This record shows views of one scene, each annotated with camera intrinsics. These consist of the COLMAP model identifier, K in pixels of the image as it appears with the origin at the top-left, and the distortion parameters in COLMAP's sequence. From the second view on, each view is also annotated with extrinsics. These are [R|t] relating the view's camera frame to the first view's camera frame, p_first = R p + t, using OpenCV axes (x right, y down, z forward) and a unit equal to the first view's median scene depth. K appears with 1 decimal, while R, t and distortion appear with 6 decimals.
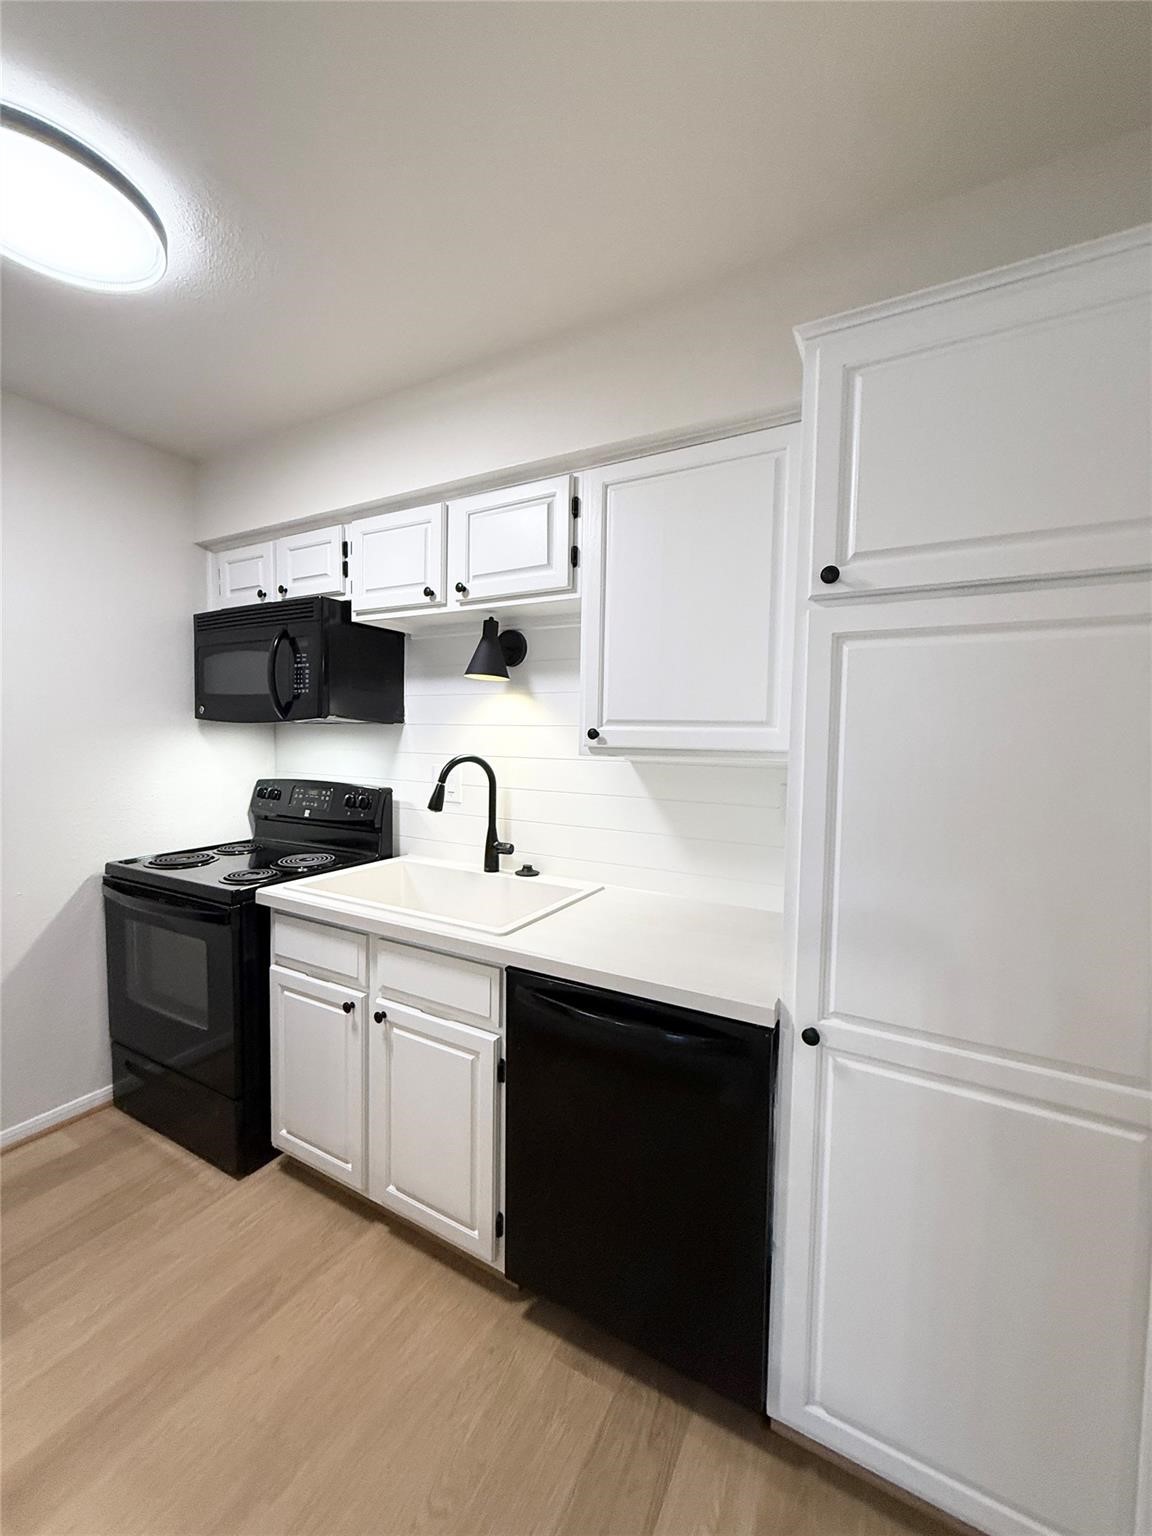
lens RADIAL K [[612.2, 0, 572.8], [0, 612.2, 767.3], [0, 0, 1]] dist [0.000000, 0.000242]
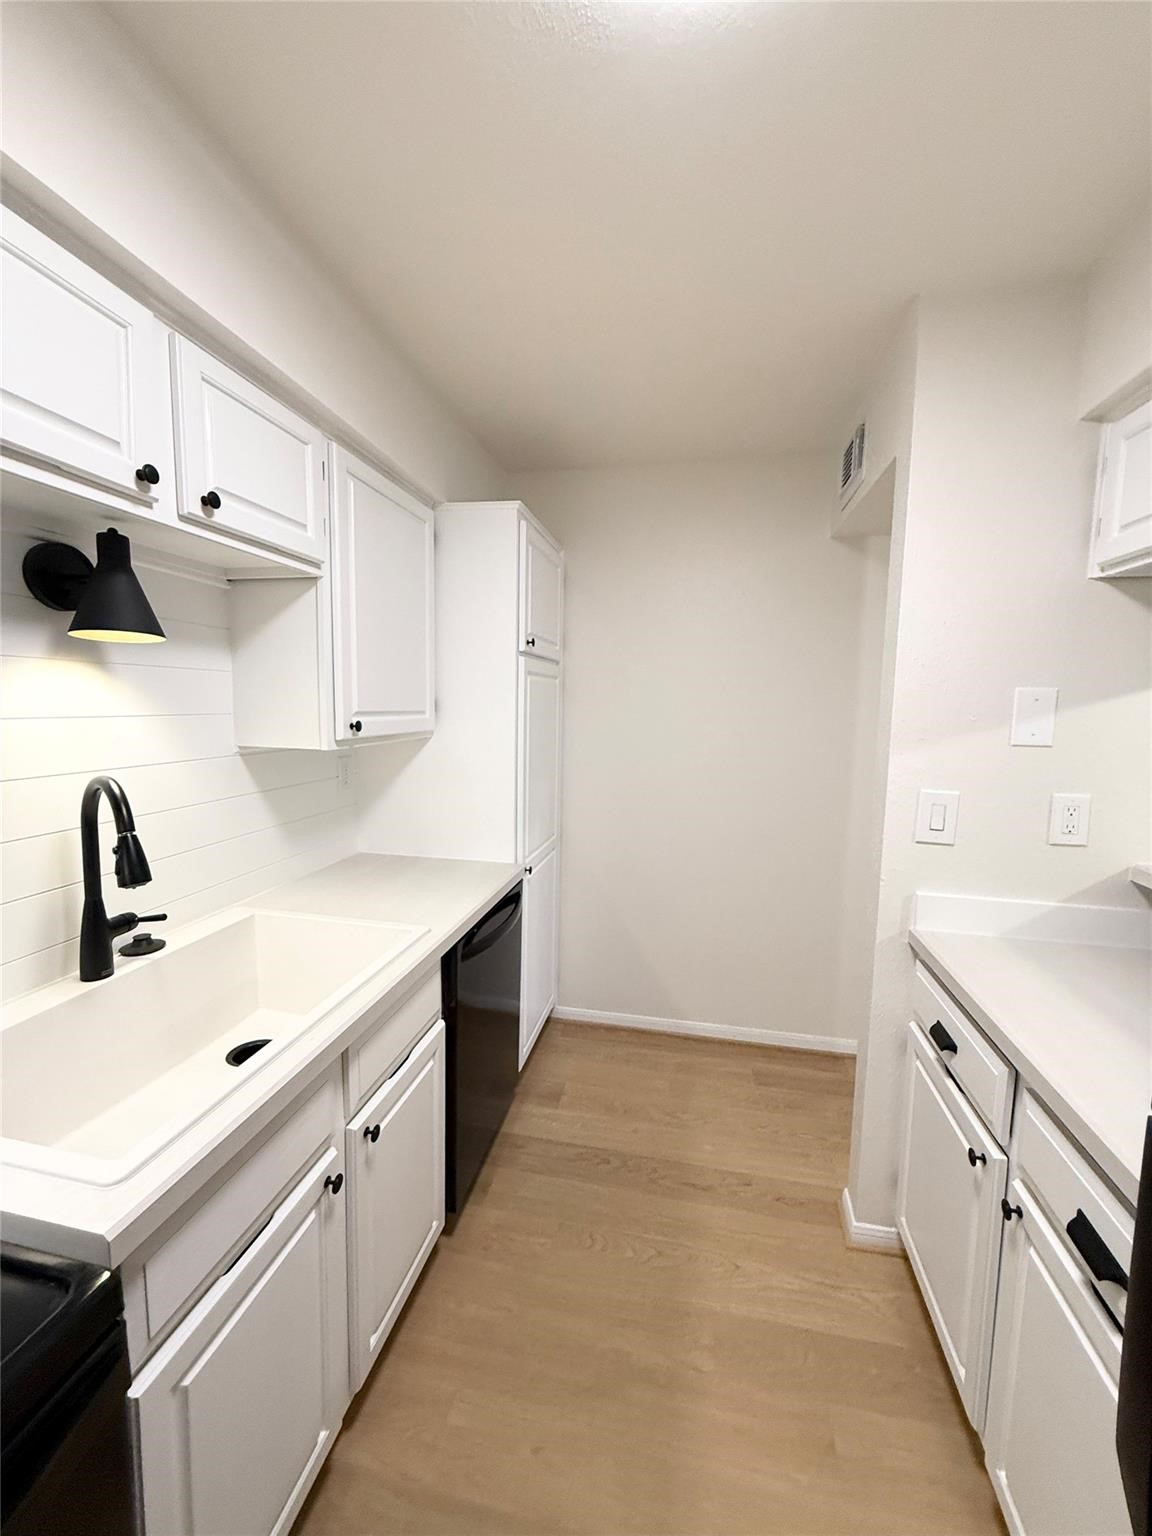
lens RADIAL K [[612.2, 0, 574.0], [0, 612.2, 764.3], [0, 0, 1]] dist [0.000000, 0.000242]
pose [[-0.301882, -0.116166, 0.946241, -1.215368], [0.029198, 0.990956, 0.130971, -0.131267], [-0.952898, 0.067166, -0.295760, 1.135687]]
